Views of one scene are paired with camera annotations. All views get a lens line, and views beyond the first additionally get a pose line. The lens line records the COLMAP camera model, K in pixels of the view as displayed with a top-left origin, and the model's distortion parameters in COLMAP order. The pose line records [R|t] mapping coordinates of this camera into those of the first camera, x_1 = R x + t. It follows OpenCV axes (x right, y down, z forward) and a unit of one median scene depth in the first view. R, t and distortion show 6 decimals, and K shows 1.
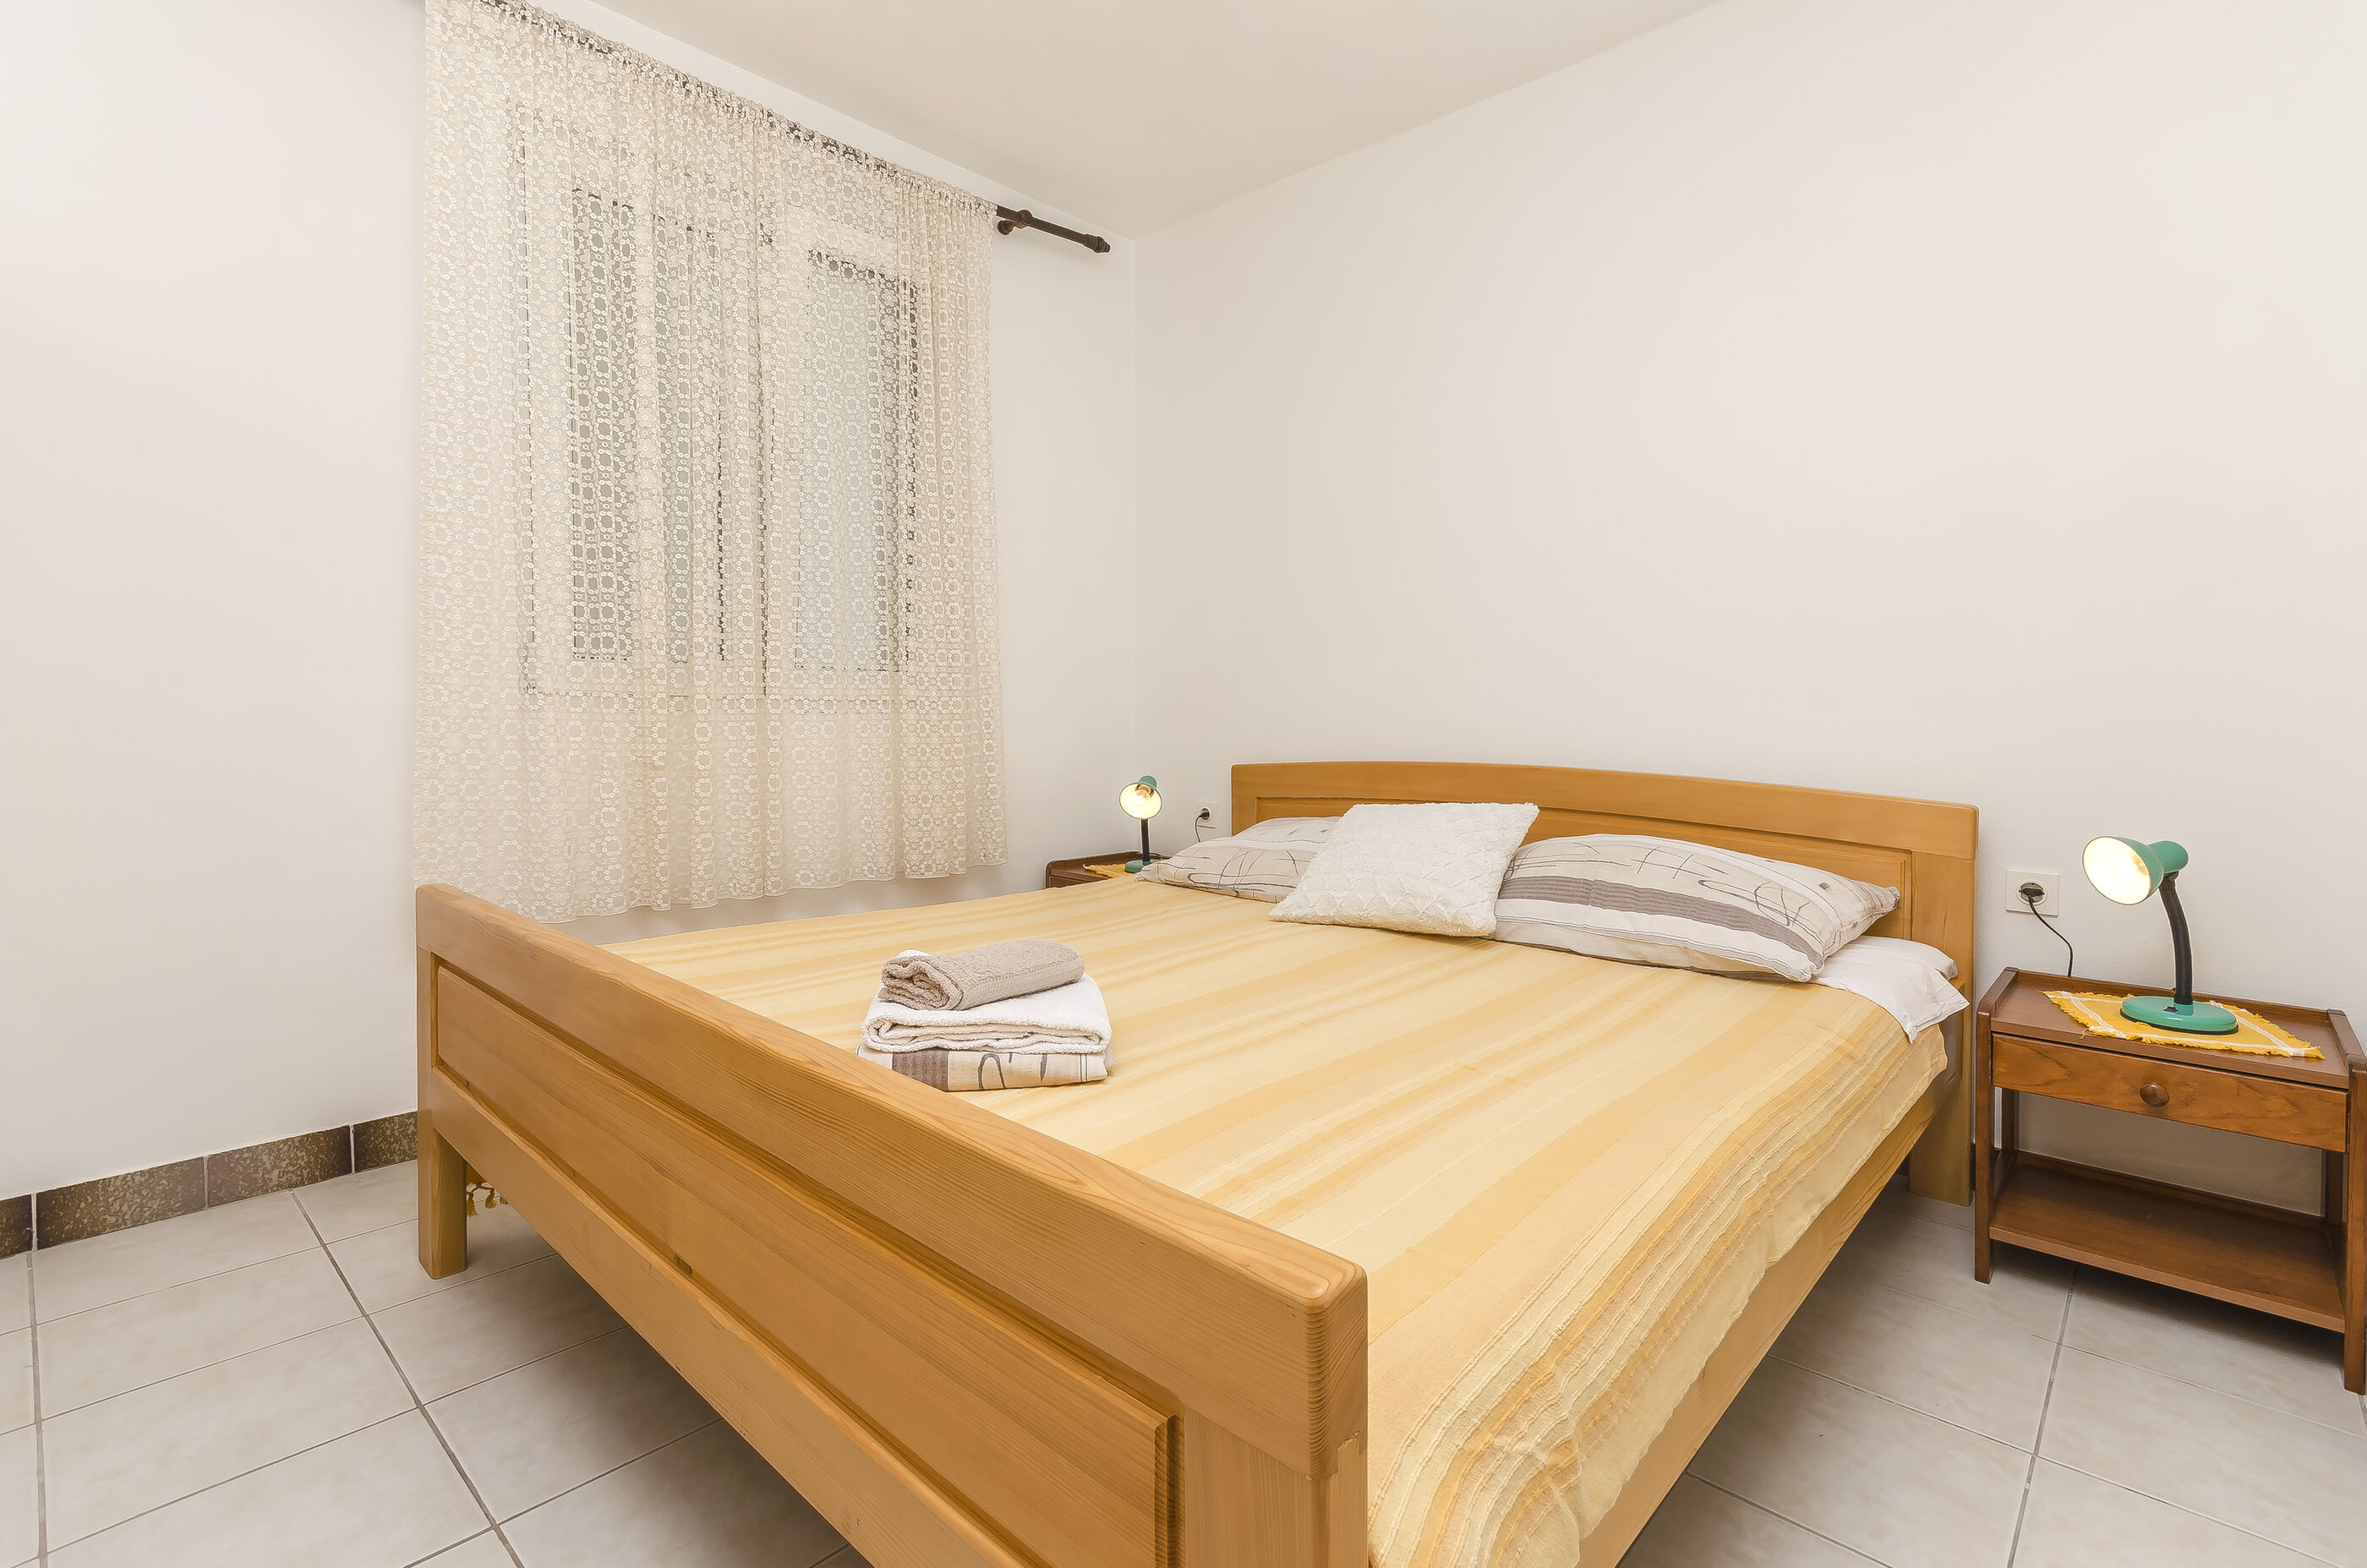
lens RADIAL K [[1171.5, 0, 1183.3], [0, 1171.5, 725.6], [0, 0, 1]] dist [0.003678, 0.000317]
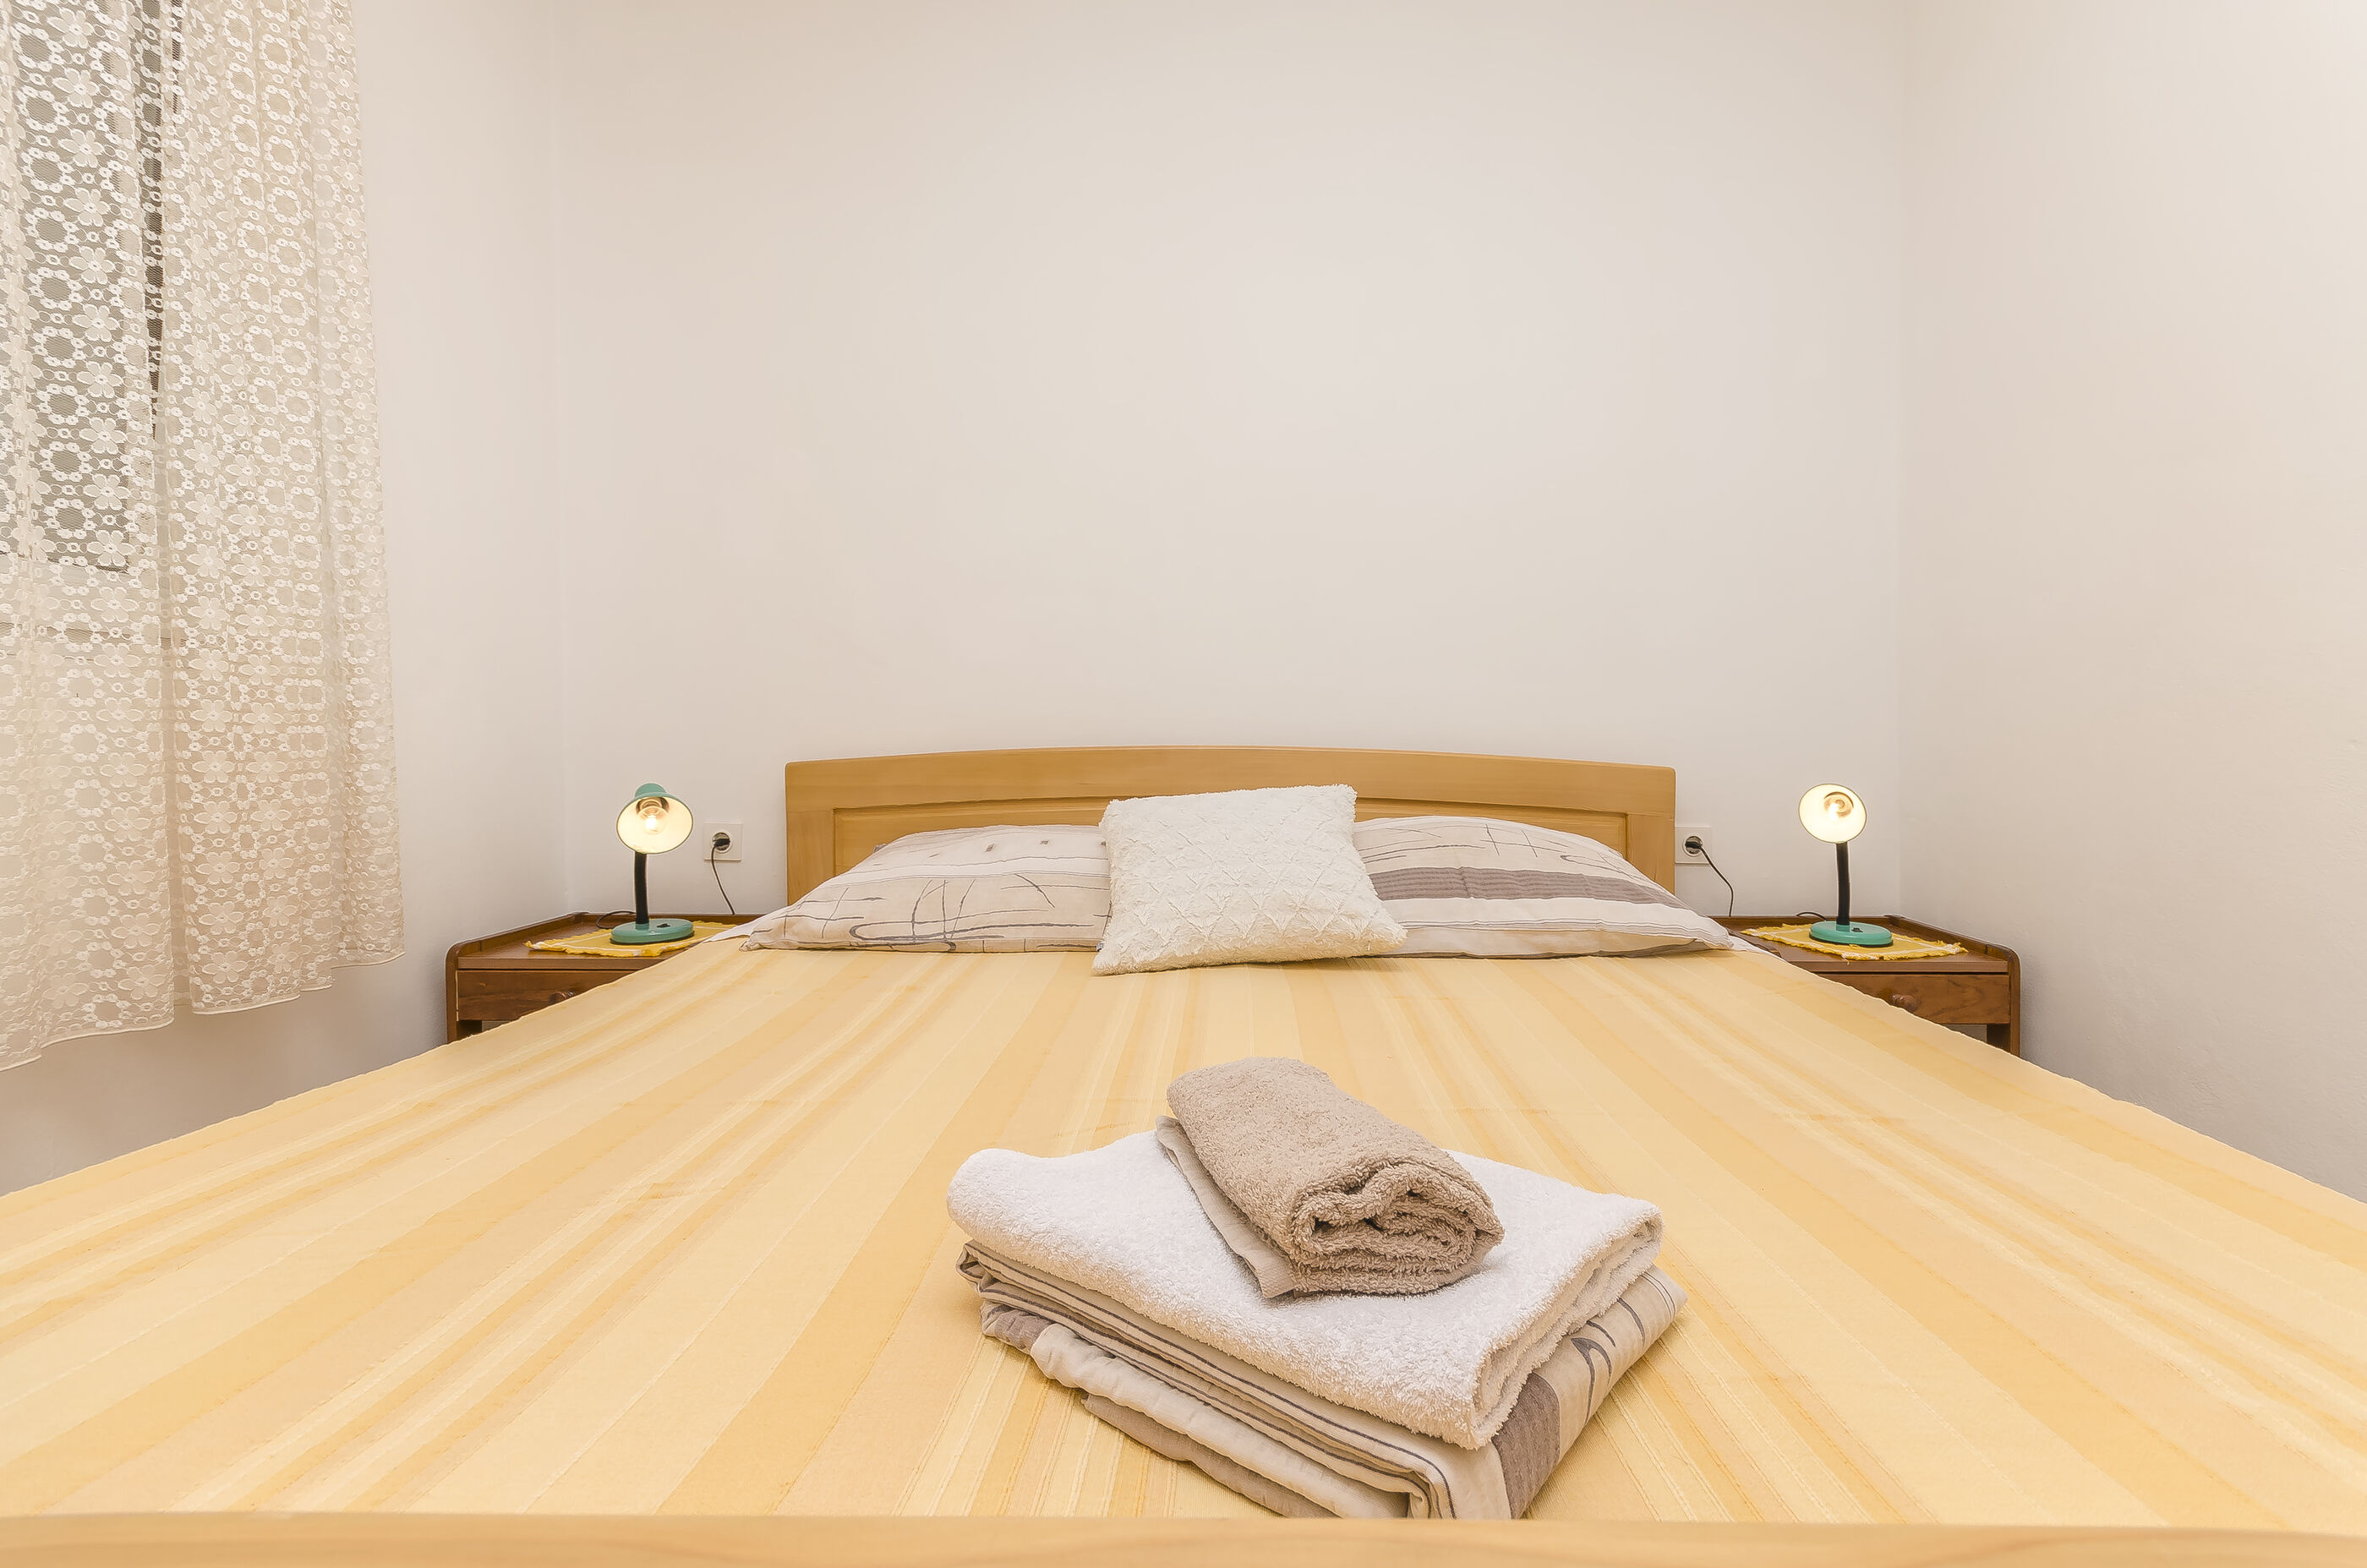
lens RADIAL K [[1171.5, 0, 1183.3], [0, 1171.5, 725.6], [0, 0, 1]] dist [0.003678, 0.000317]
pose [[0.712670, 0.001762, 0.701497, -0.327517], [0.015657, 0.999708, -0.018416, 0.035660], [-0.701325, 0.024108, 0.712434, 0.457444]]
